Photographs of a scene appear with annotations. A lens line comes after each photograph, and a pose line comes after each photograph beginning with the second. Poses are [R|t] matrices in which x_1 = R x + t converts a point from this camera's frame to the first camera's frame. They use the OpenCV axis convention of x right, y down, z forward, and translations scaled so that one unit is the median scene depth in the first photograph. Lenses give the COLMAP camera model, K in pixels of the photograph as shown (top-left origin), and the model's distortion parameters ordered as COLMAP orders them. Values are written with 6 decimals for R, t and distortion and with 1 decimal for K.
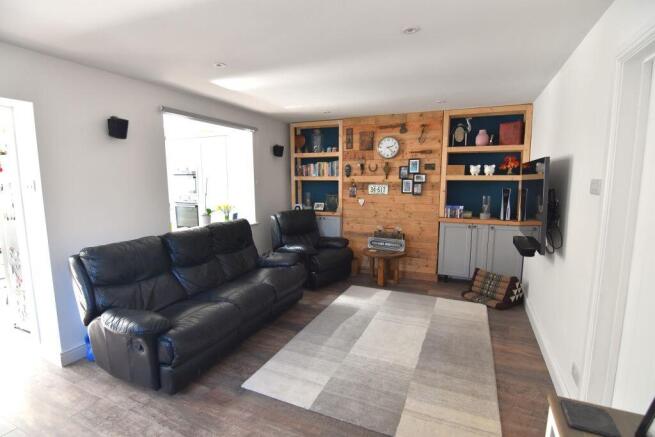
lens RADIAL K [[320.5, 0, 326.3], [0, 320.5, 221.3], [0, 0, 1]] dist [-0.004146, -0.001177]
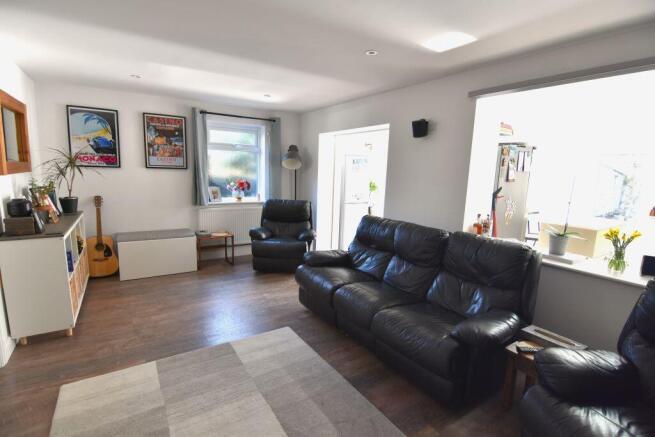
lens RADIAL K [[320.5, 0, 326.3], [0, 320.5, 221.3], [0, 0, 1]] dist [-0.004146, -0.001177]
pose [[-0.542939, 0.123171, -0.830690, 0.349641], [-0.140955, 0.961785, 0.234738, -0.117359], [0.827858, 0.244538, -0.504829, 0.860246]]
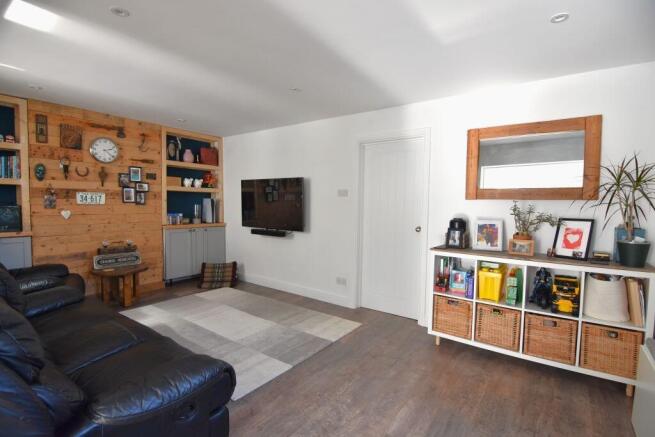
lens RADIAL K [[320.5, 0, 326.3], [0, 320.5, 221.3], [0, 0, 1]] dist [-0.004146, -0.001177]
pose [[0.206609, -0.051920, 0.977045, -0.552894], [0.113268, 0.993146, 0.028823, 0.004845], [-0.971845, 0.104713, 0.211074, 0.254260]]
